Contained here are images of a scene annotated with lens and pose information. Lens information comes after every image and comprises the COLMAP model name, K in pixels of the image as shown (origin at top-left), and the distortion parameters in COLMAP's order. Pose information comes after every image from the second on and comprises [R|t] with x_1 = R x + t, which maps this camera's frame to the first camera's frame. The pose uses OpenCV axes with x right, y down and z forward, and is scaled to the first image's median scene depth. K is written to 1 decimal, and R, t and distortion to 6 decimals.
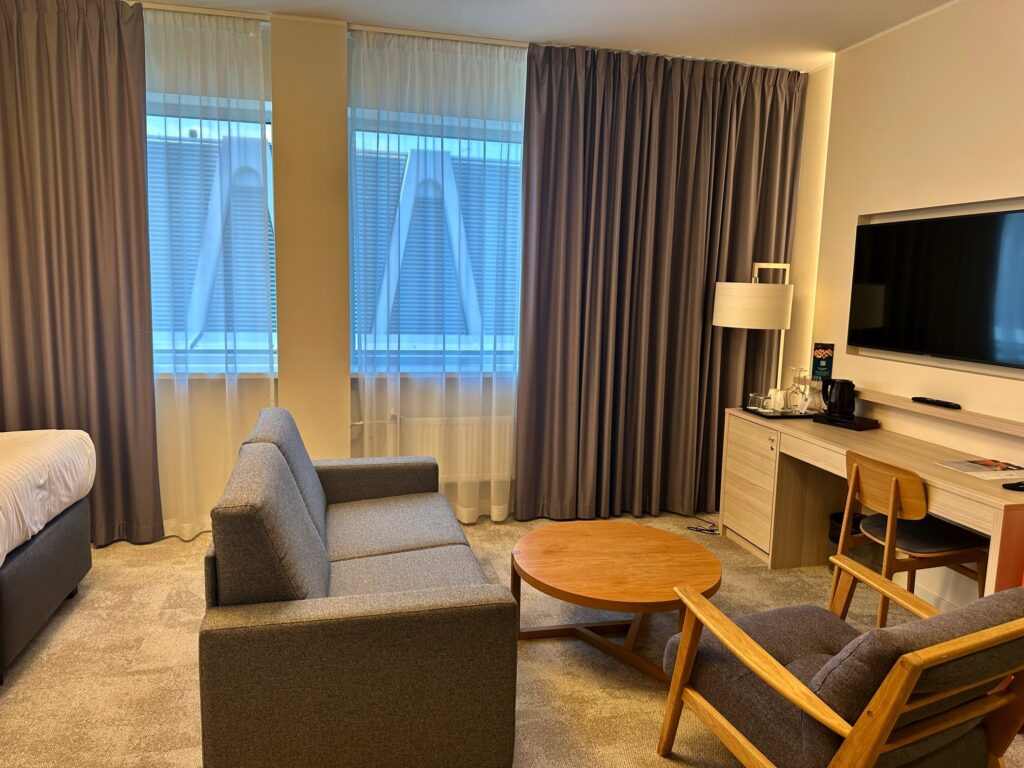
lens RADIAL K [[734.2, 0, 512.0], [0, 734.2, 384.0], [0, 0, 1]] dist [0.003373, -0.002059]
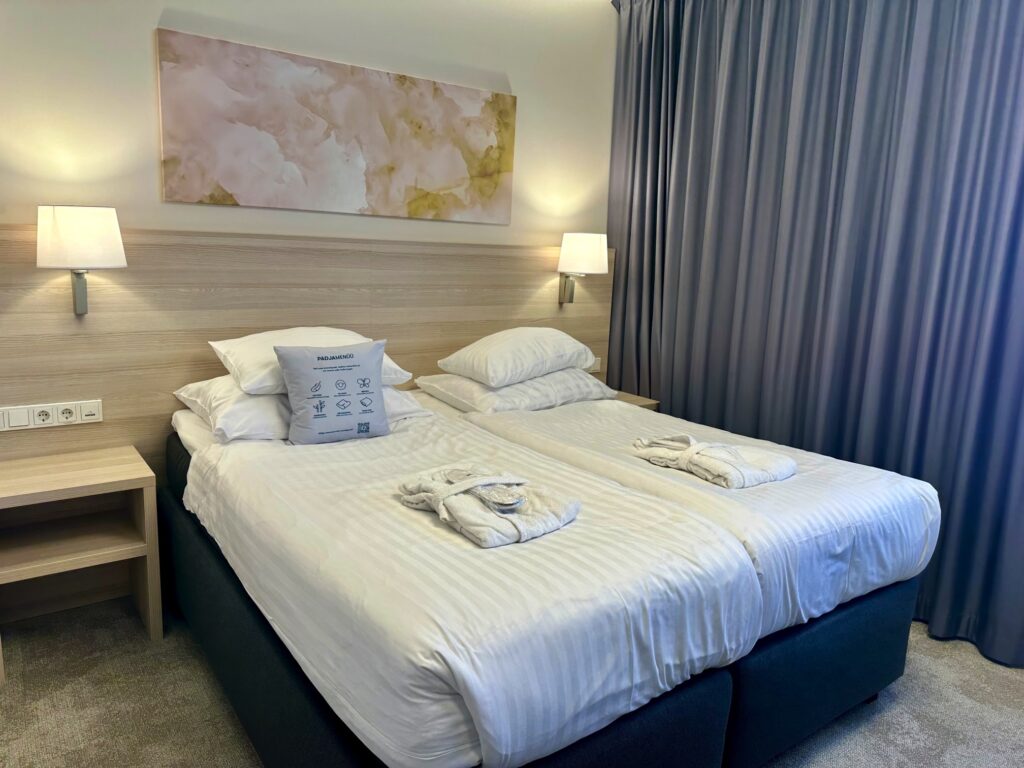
lens RADIAL K [[734.2, 0, 512.0], [0, 734.2, 384.0], [0, 0, 1]] dist [0.003373, -0.002059]
pose [[0.399675, 0.162847, -0.902076, -0.152123], [-0.160430, 0.981331, 0.106074, -0.042278], [0.902509, 0.102325, 0.418339, 0.388407]]
